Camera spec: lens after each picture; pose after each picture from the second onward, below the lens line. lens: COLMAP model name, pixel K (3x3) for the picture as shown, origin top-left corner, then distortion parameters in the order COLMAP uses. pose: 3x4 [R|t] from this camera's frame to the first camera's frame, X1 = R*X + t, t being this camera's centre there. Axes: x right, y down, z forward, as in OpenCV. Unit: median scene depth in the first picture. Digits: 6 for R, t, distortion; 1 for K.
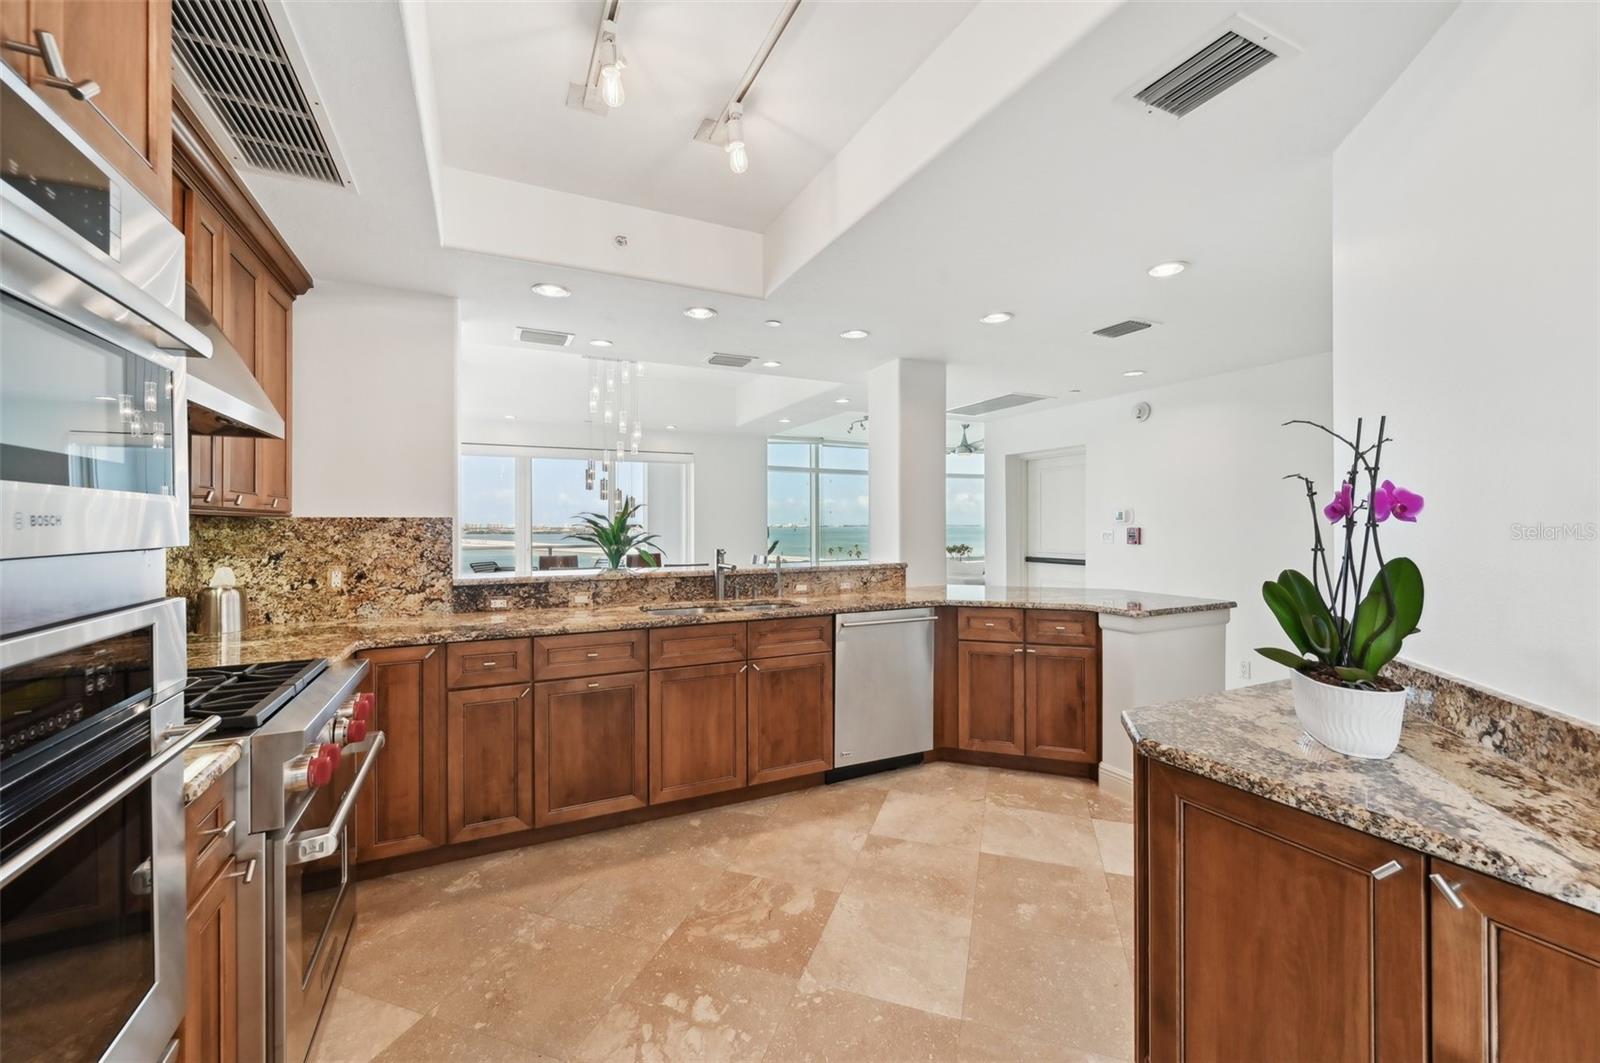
lens RADIAL K [[633.9, 0, 801.1], [0, 633.9, 527.7], [0, 0, 1]] dist [0.003030, 0.000466]
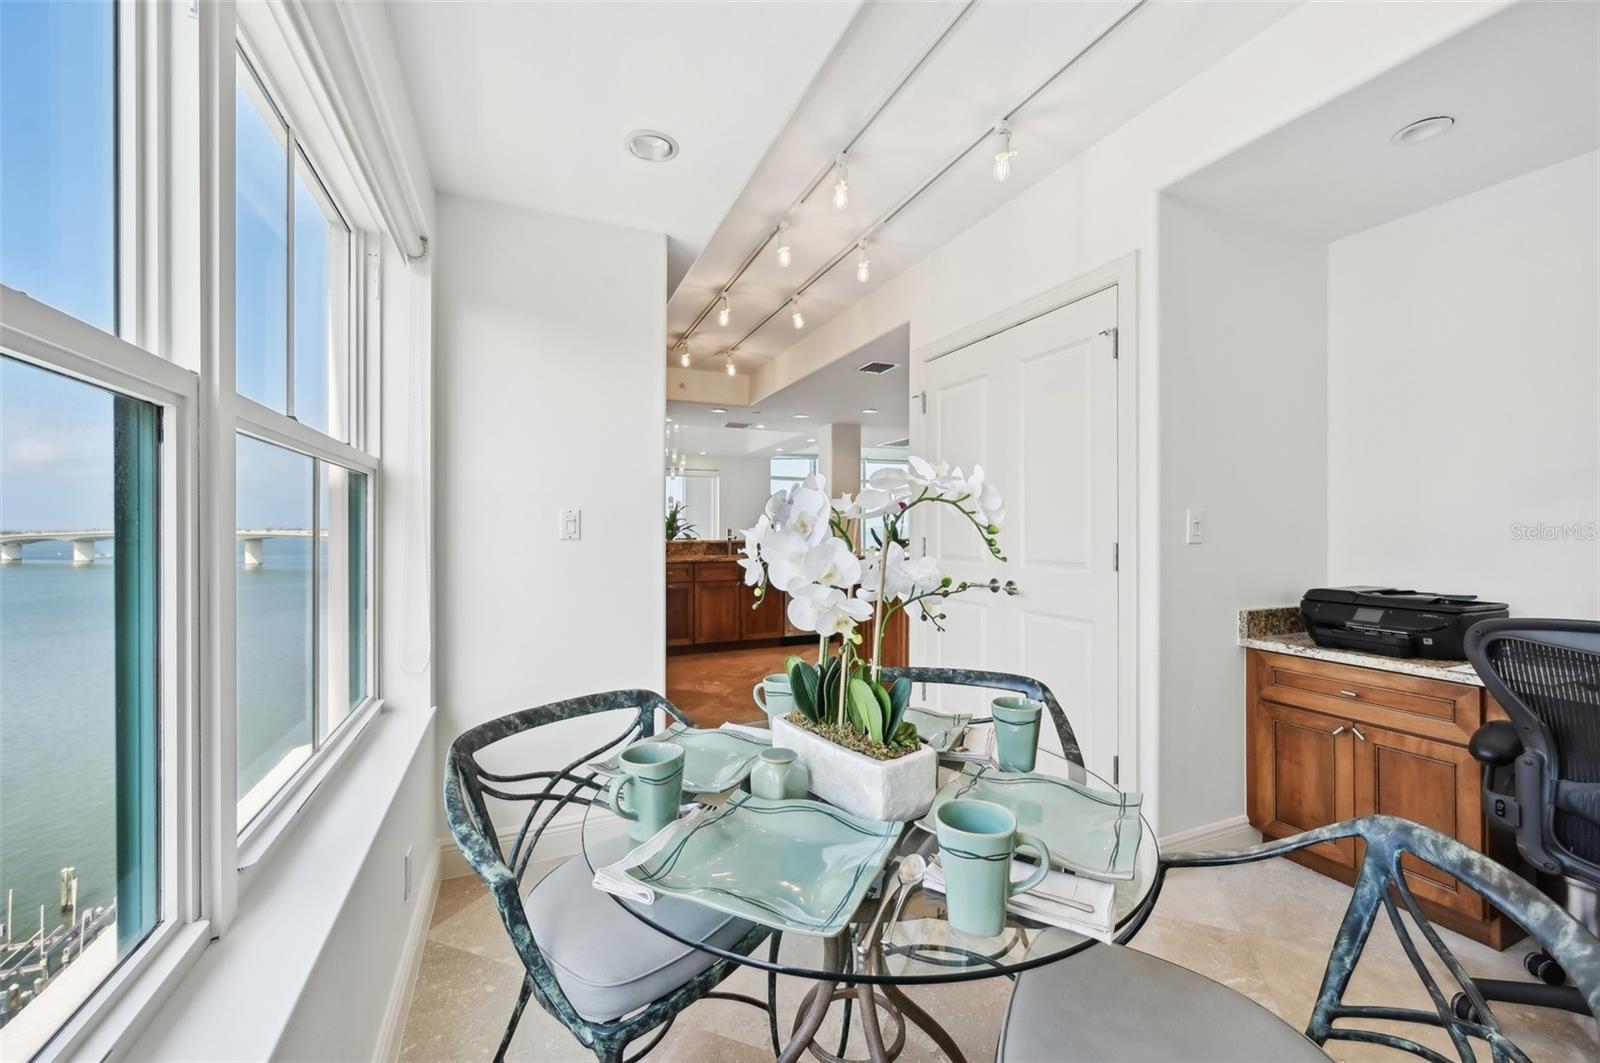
lens RADIAL K [[633.9, 0, 798.1], [0, 633.9, 525.8], [0, 0, 1]] dist [0.003030, 0.000466]
pose [[0.998687, 0.002333, -0.051183, 0.202656], [-0.002494, 0.999992, -0.003095, 0.033533], [0.051176, 0.003219, 0.998684, -1.035046]]
